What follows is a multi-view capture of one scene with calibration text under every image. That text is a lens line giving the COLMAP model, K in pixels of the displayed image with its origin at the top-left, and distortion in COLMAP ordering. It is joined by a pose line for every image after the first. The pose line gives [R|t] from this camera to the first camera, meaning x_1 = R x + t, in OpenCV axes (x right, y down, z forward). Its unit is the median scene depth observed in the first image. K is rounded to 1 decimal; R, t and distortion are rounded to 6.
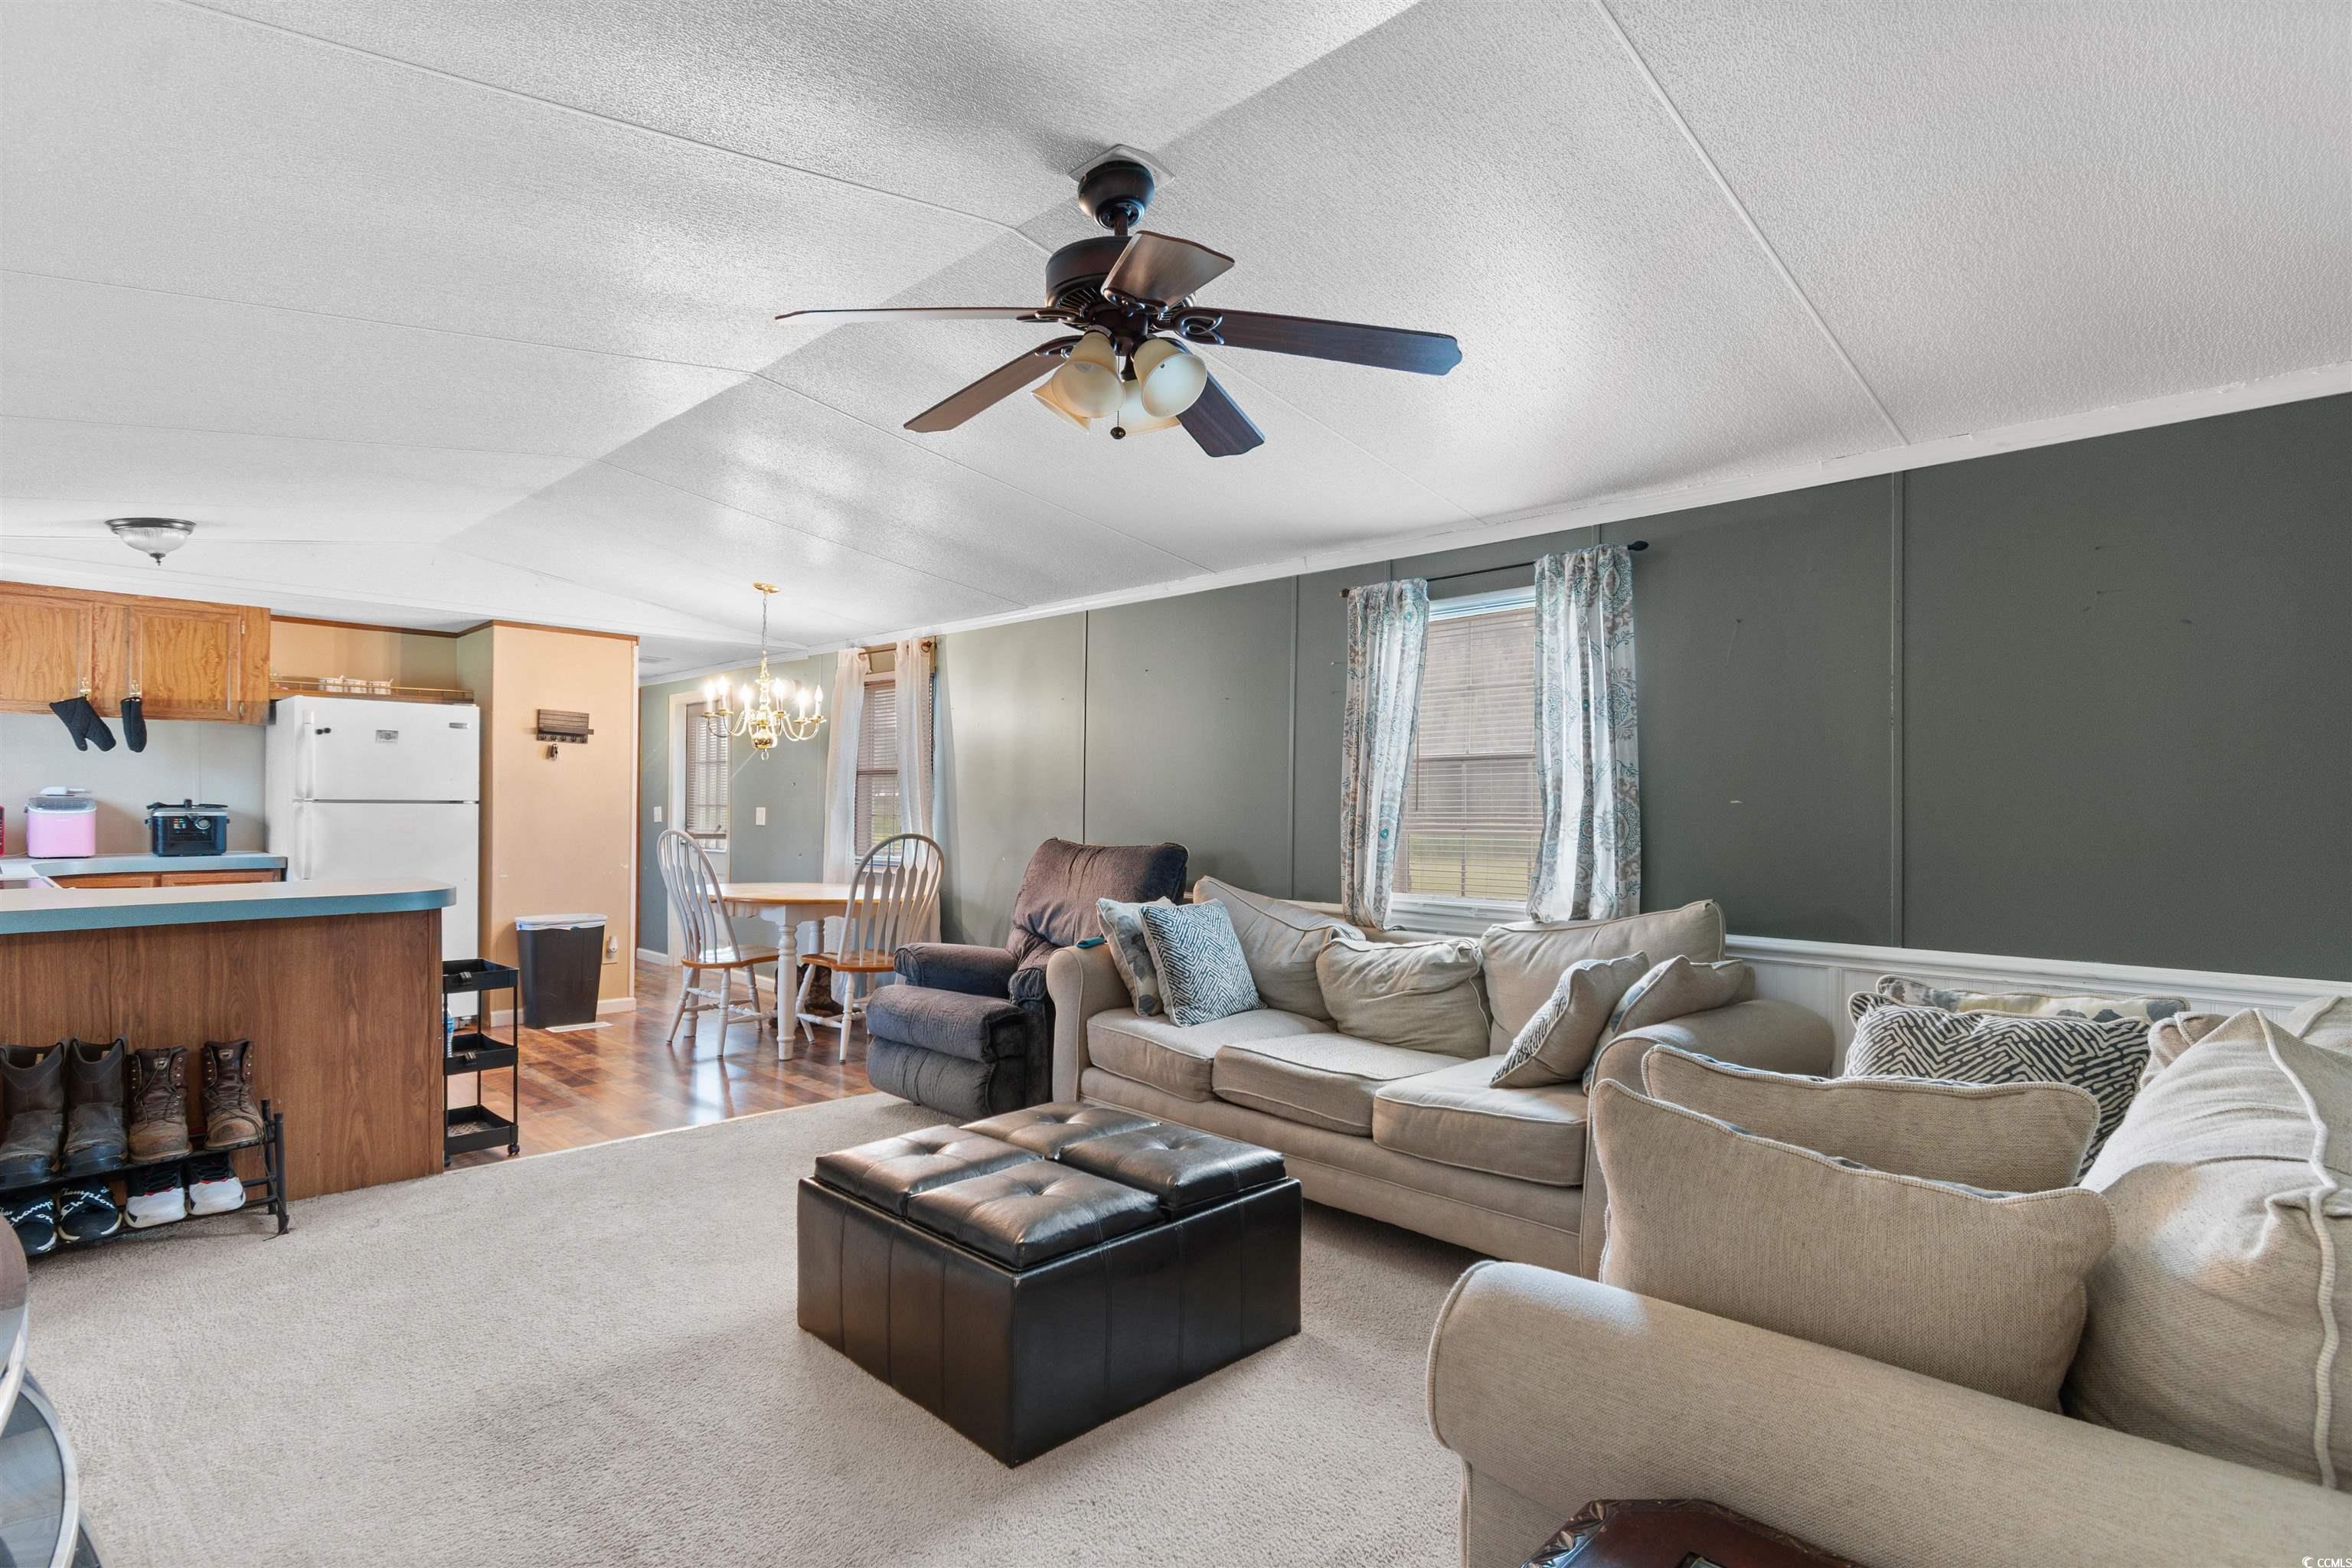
lens RADIAL K [[1160.1, 0, 1190.7], [0, 1160.1, 816.0], [0, 0, 1]] dist [-0.001971, -0.000604]
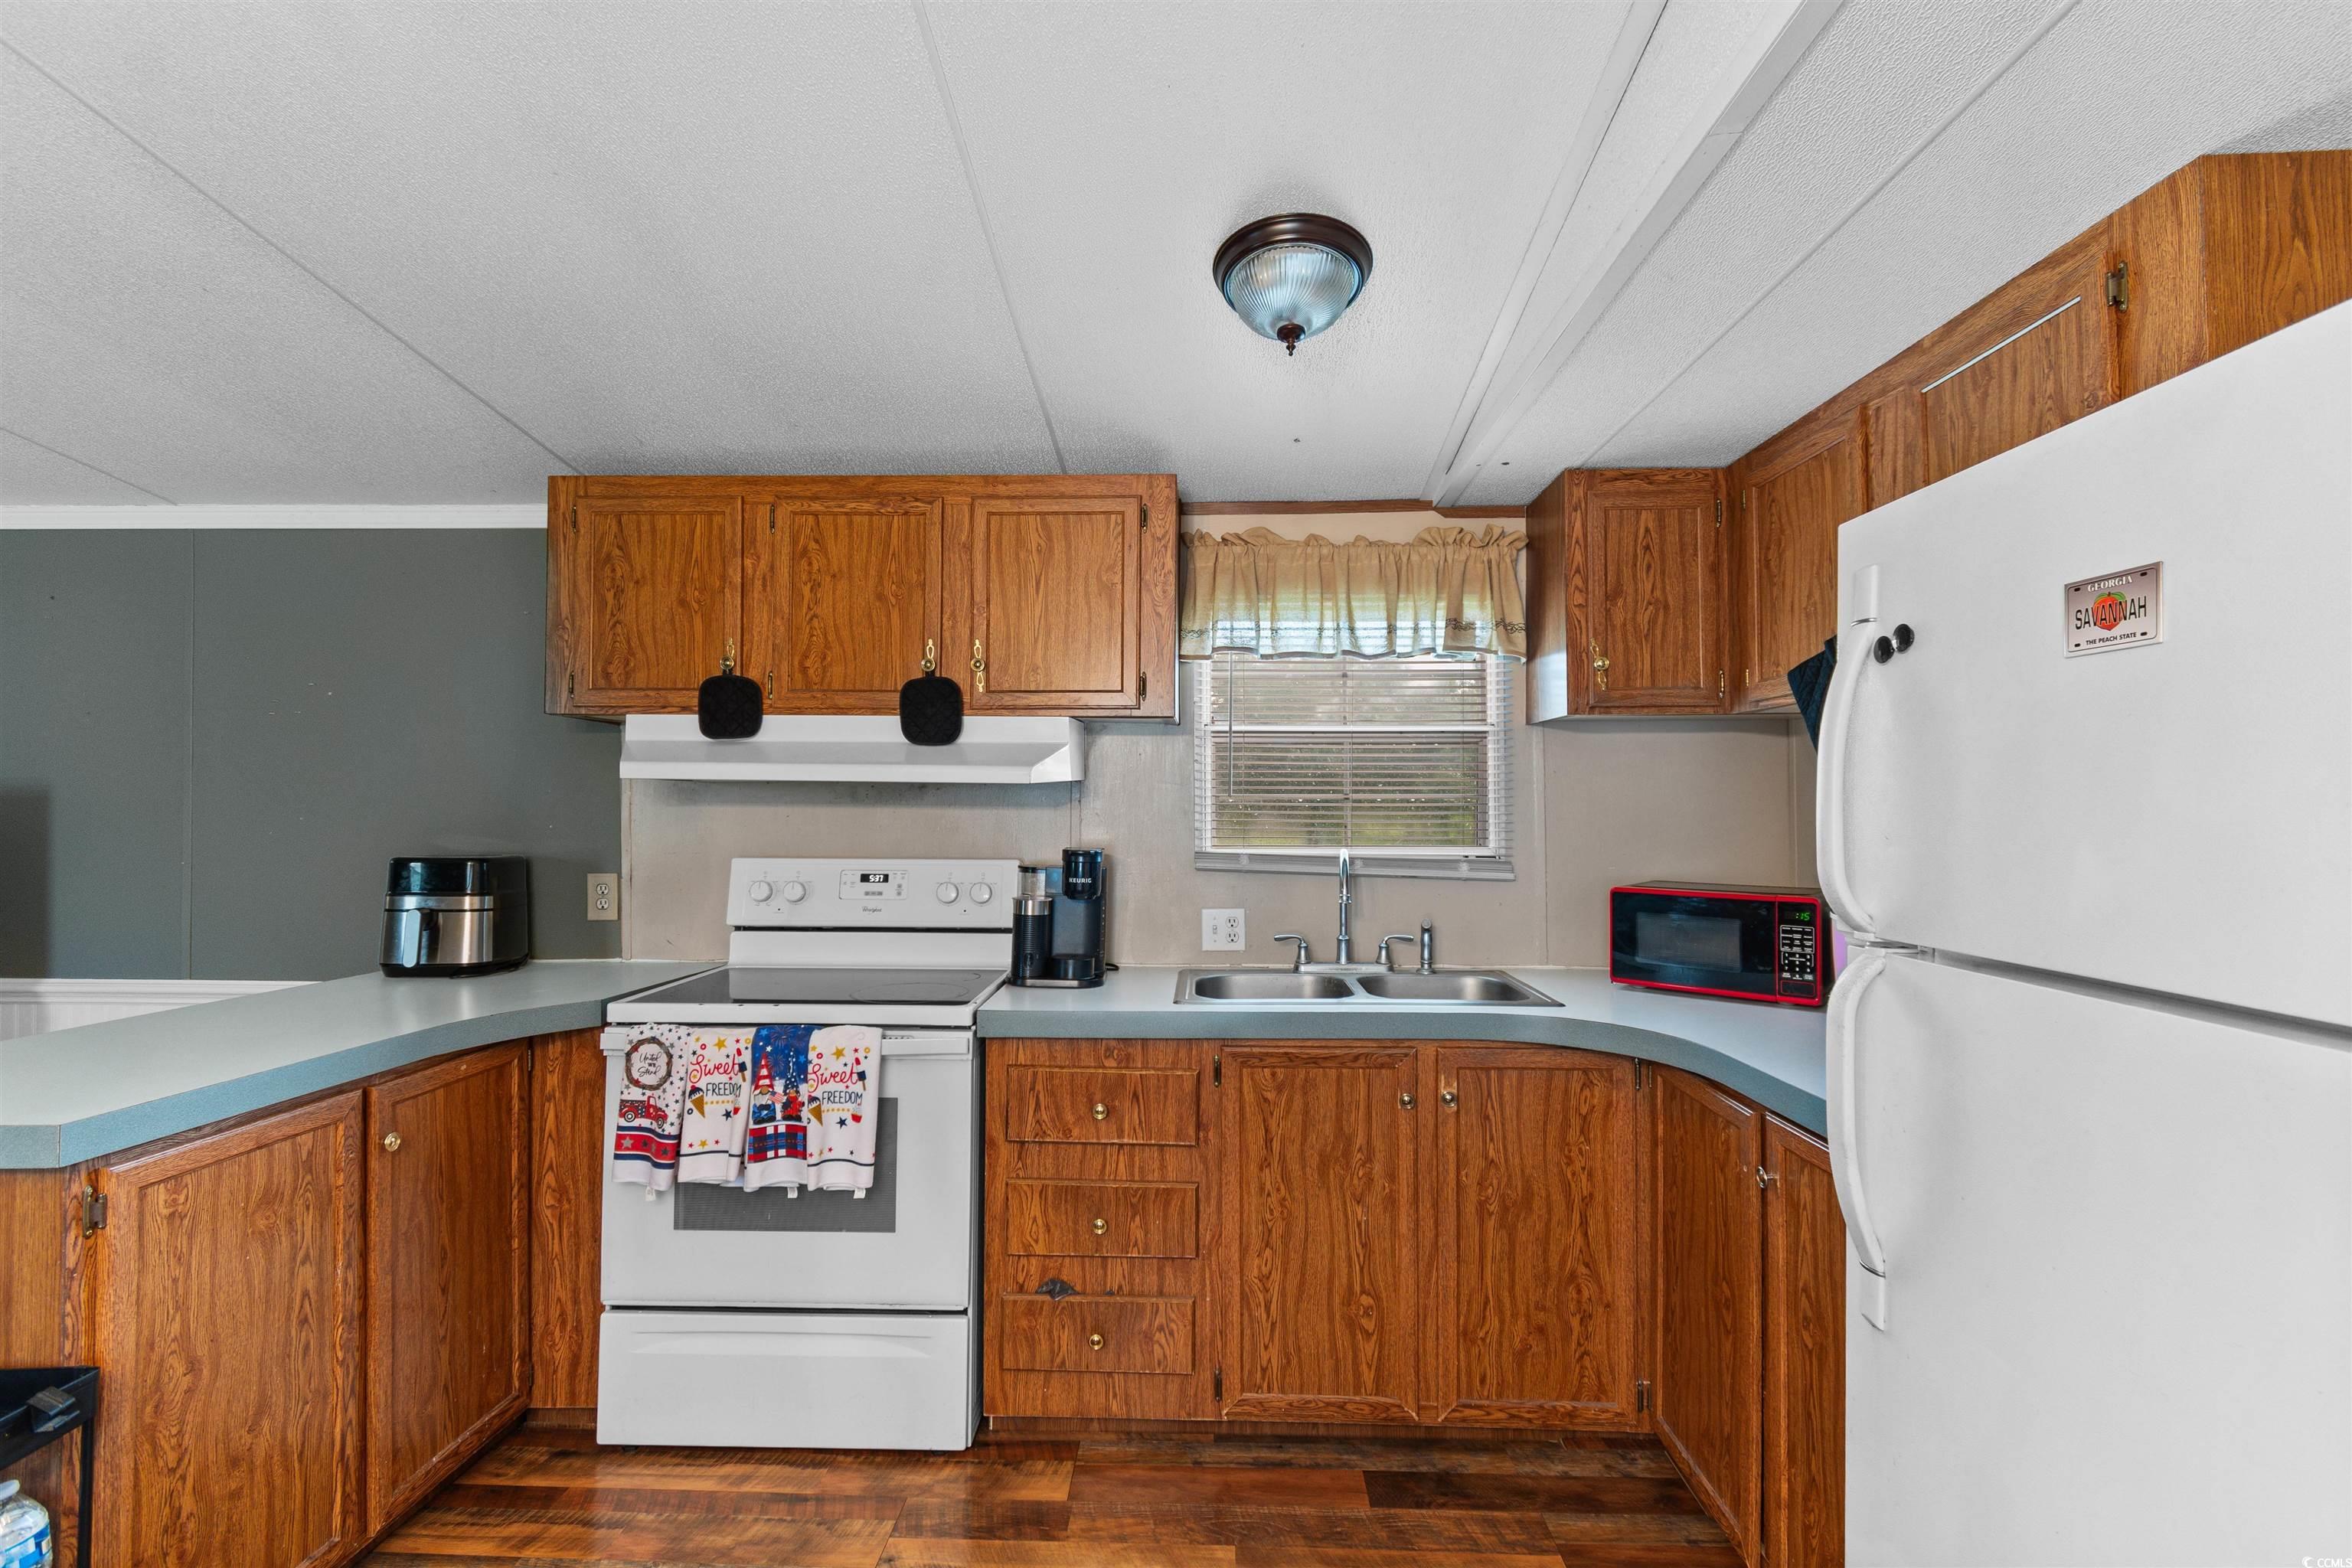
lens RADIAL K [[1038.8, 0, 1178.5], [0, 1038.8, 791.1], [0, 0, 1]] dist [0.005387, -0.003729]
pose [[-0.746027, -0.023119, -0.665514, -0.513915], [-0.016907, 0.999733, -0.015778, -0.039197], [0.665701, -0.000519, -0.746218, 1.073996]]
